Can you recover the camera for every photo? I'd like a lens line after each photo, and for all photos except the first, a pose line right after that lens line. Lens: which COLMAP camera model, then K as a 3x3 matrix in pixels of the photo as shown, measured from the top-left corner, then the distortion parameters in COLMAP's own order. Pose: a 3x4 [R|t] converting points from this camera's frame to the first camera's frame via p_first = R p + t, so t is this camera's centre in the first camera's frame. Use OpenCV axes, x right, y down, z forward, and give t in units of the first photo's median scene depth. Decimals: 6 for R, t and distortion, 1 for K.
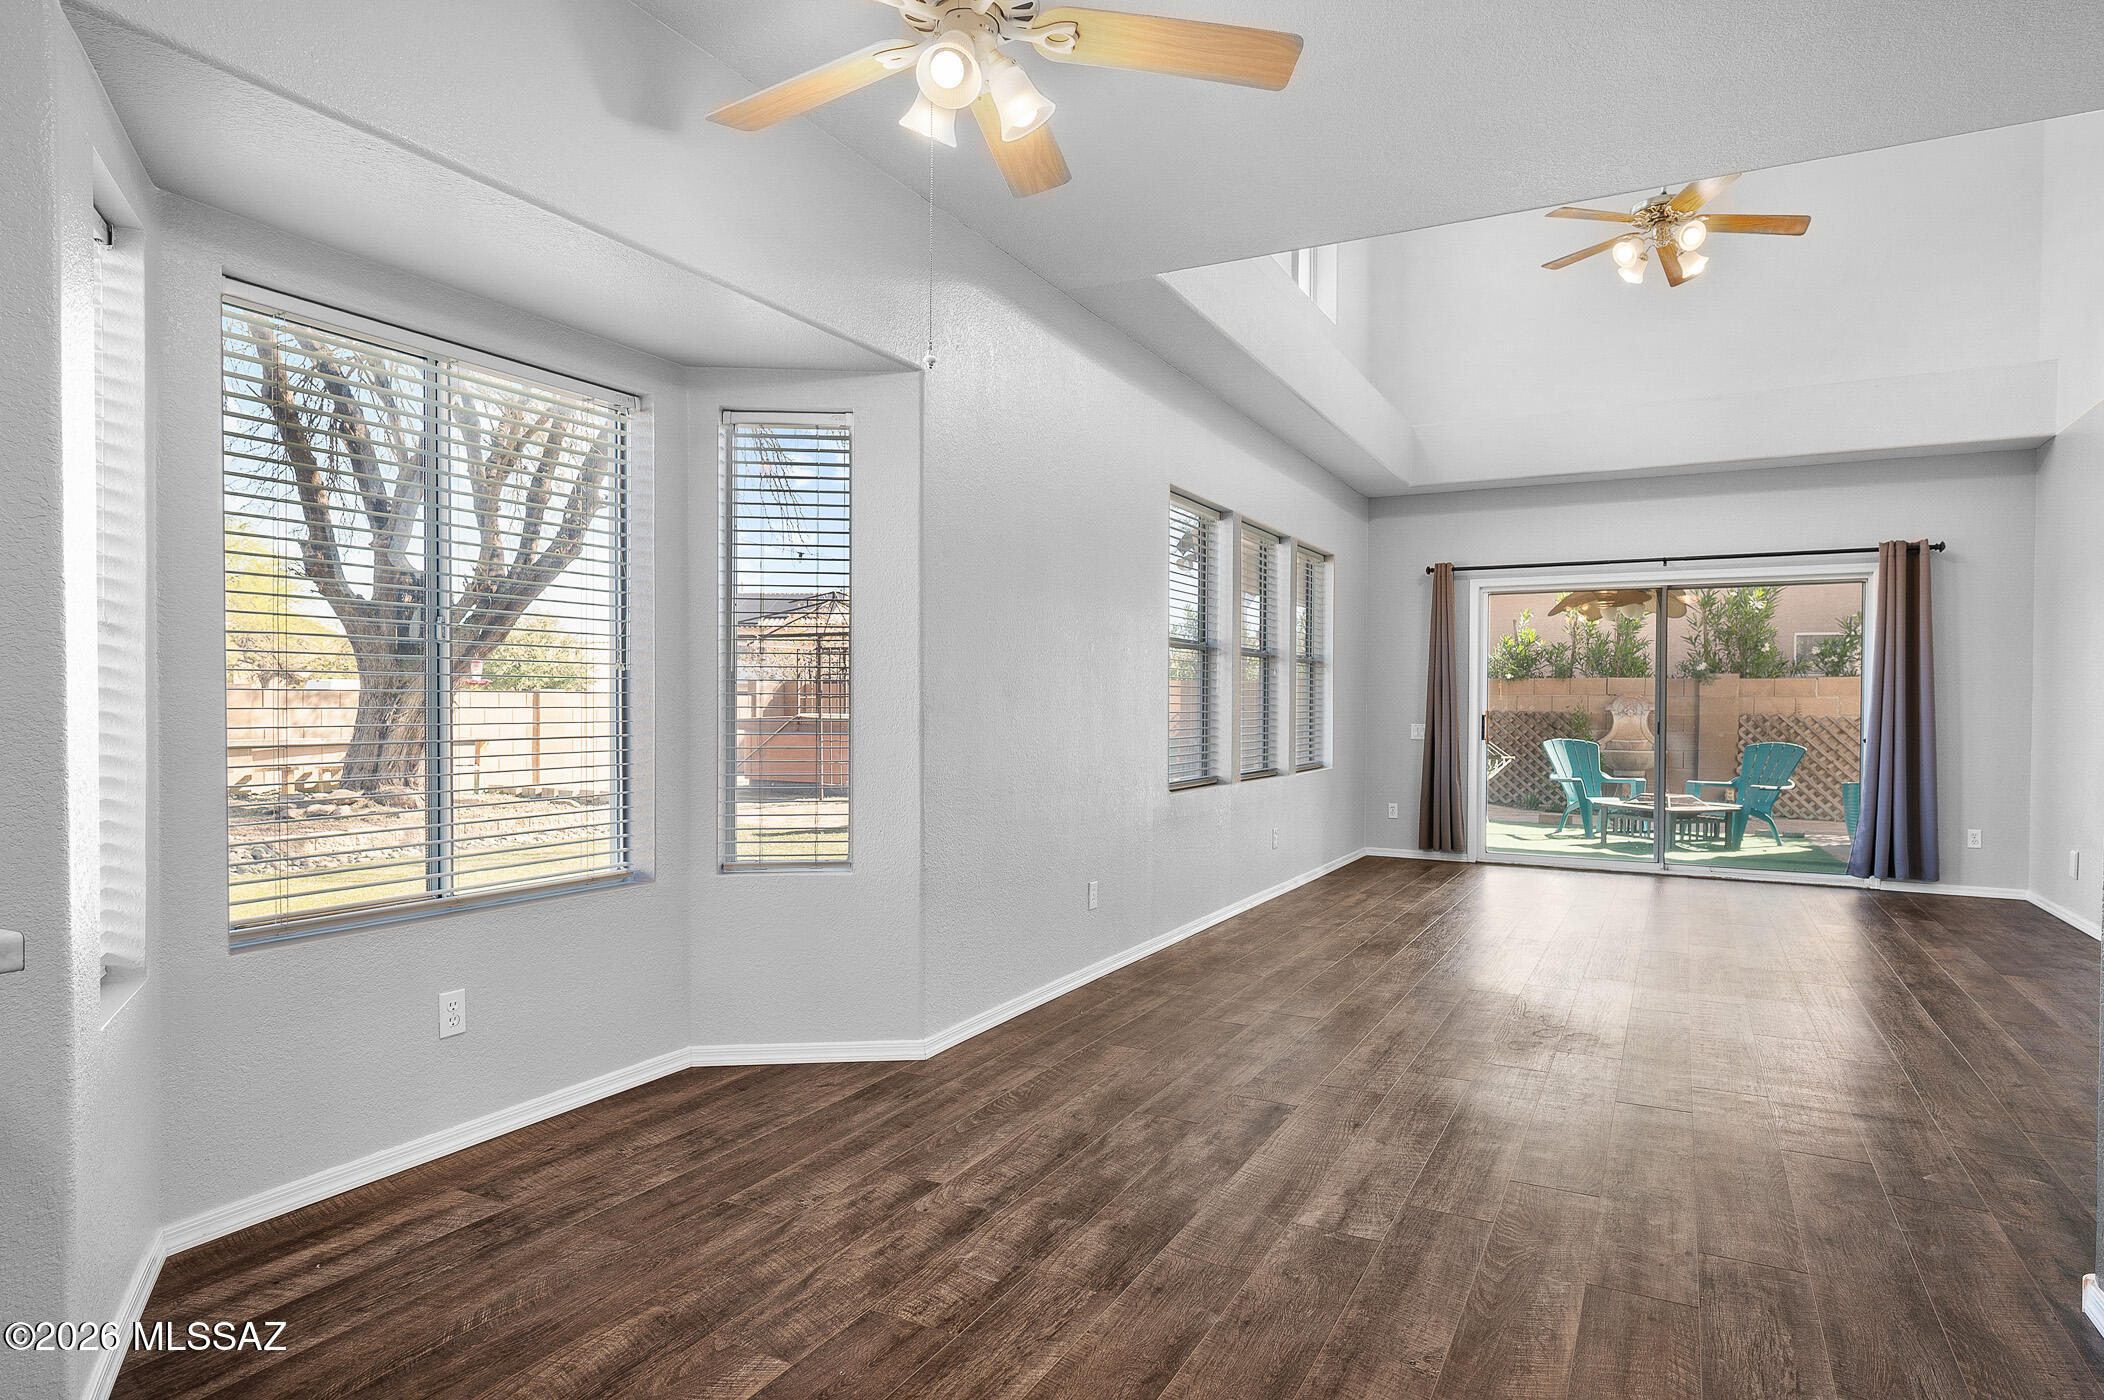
lens RADIAL K [[1181.9, 0, 1128.3], [0, 1181.9, 724.2], [0, 0, 1]] dist [-0.007248, -0.000430]
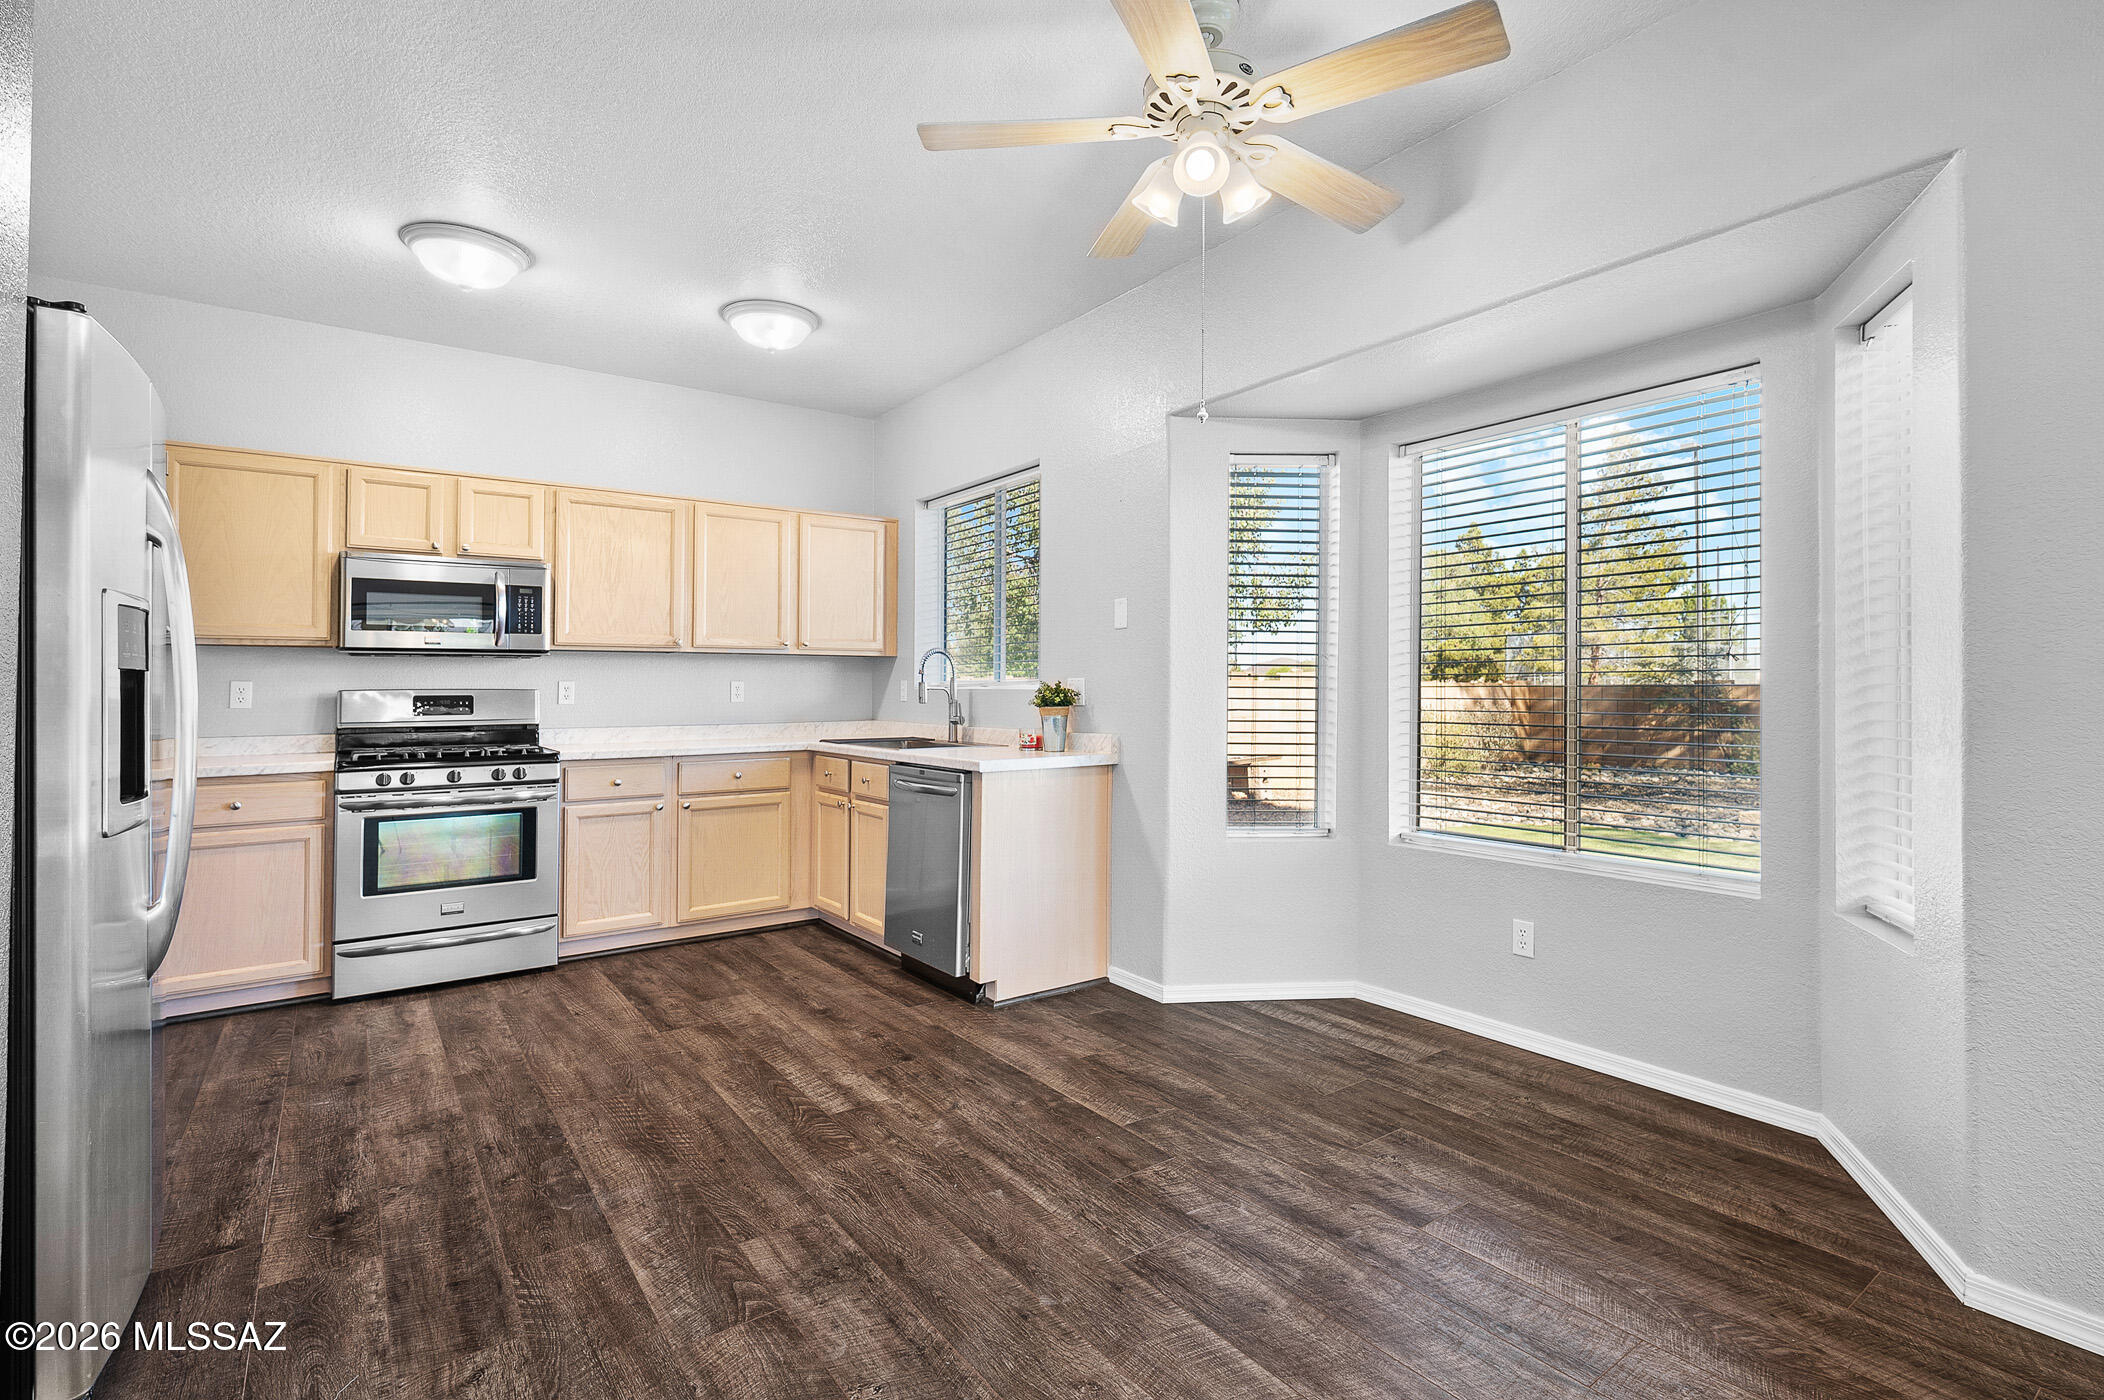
lens RADIAL K [[945.5, 0, 996.6], [0, 945.5, 656.7], [0, 0, 1]] dist [-0.000584, 0.000084]
pose [[-0.505318, -0.031087, -0.862373, 0.672940], [-0.014841, 0.999516, -0.027335, -0.025691], [0.862805, -0.001015, -0.505535, 1.133339]]
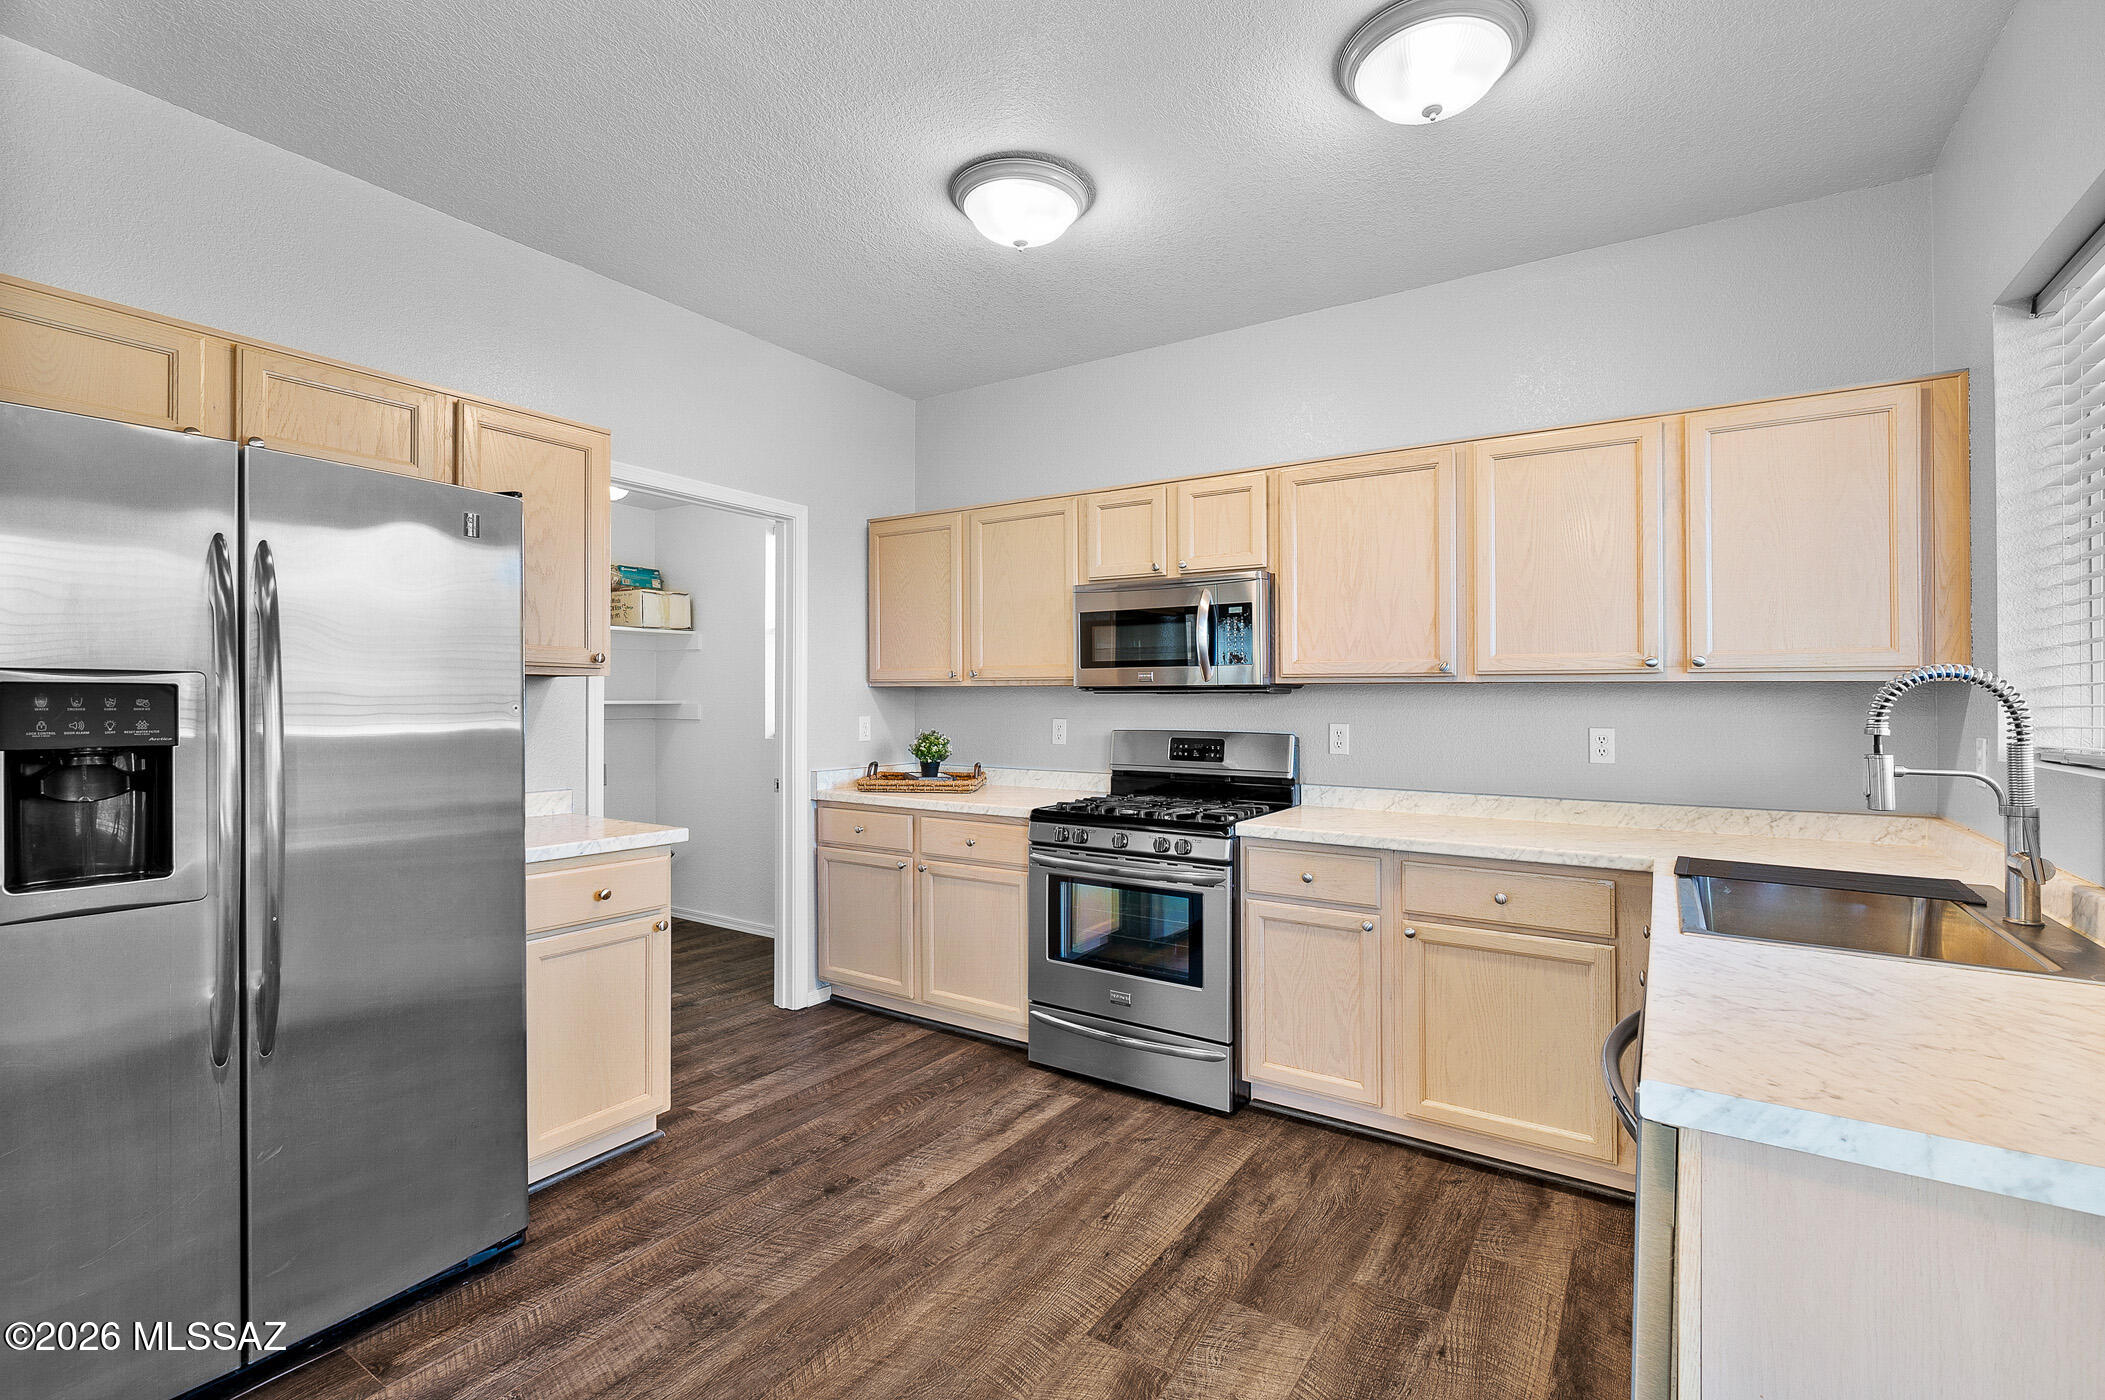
lens RADIAL K [[902.2, 0, 1090.9], [0, 902.2, 690.8], [0, 0, 1]] dist [-0.002078, -0.000375]
pose [[-0.995491, -0.007730, 0.094536, -0.247957], [-0.007016, 0.999944, 0.007890, -0.071161], [-0.094592, 0.007191, -0.995490, 0.828948]]
